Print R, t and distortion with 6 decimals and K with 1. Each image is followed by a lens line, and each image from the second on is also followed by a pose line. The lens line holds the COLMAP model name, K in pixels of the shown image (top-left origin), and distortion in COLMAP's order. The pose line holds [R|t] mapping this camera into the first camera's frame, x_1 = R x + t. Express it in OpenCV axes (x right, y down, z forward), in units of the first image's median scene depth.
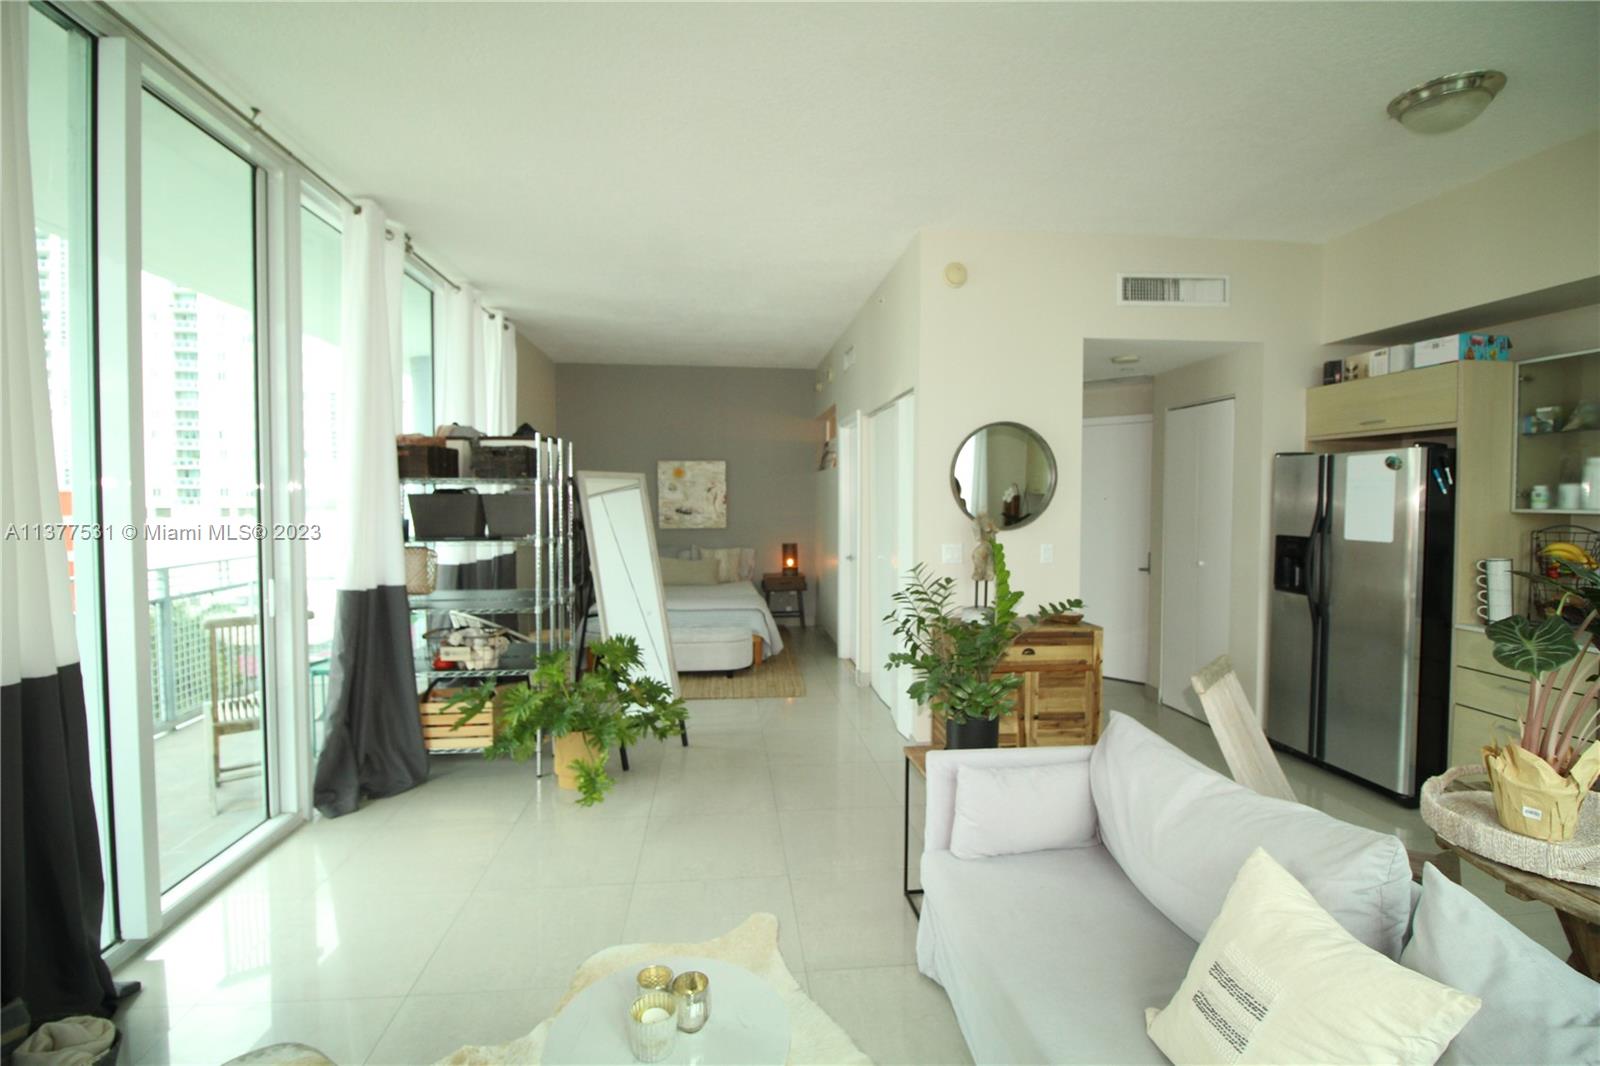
lens RADIAL K [[743.7, 0, 801.4], [0, 743.7, 532.2], [0, 0, 1]] dist [-0.014385, -0.001136]
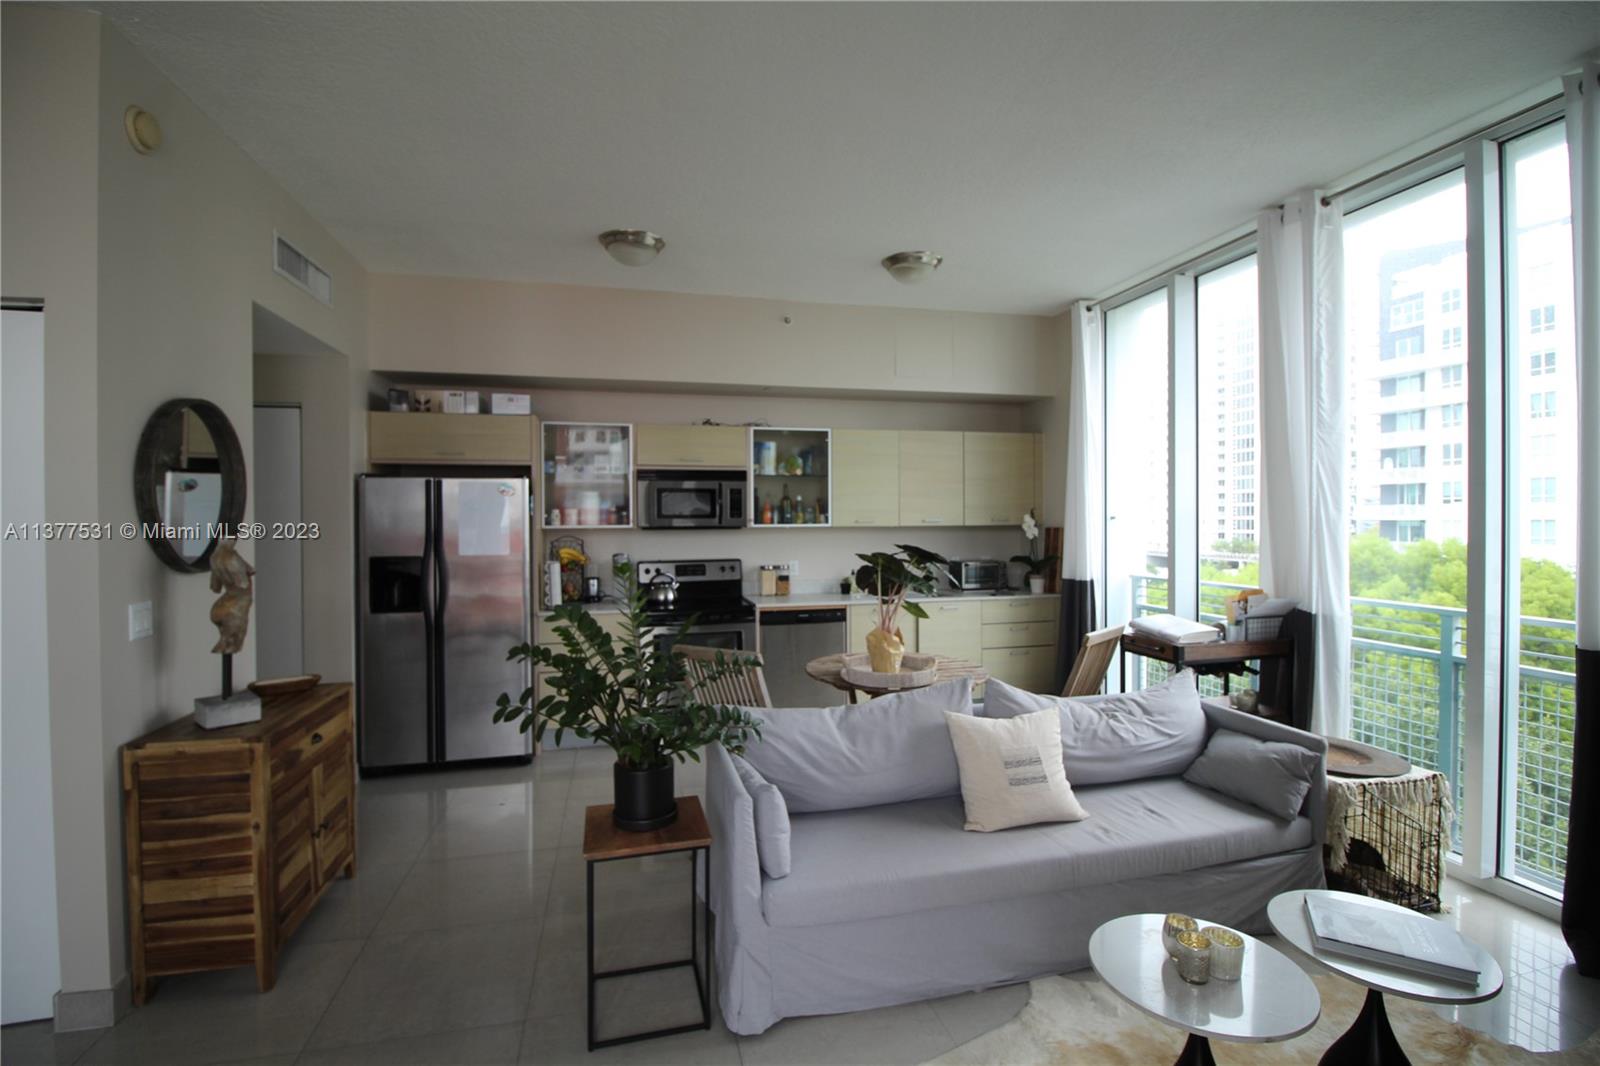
lens RADIAL K [[743.7, 0, 799.5], [0, 743.7, 526.7], [0, 0, 1]] dist [-0.014385, -0.001136]
pose [[-0.136392, -0.013659, 0.990561, -0.373038], [0.049340, 0.998570, 0.020563, -0.026082], [-0.989425, 0.051679, -0.135523, 0.521508]]
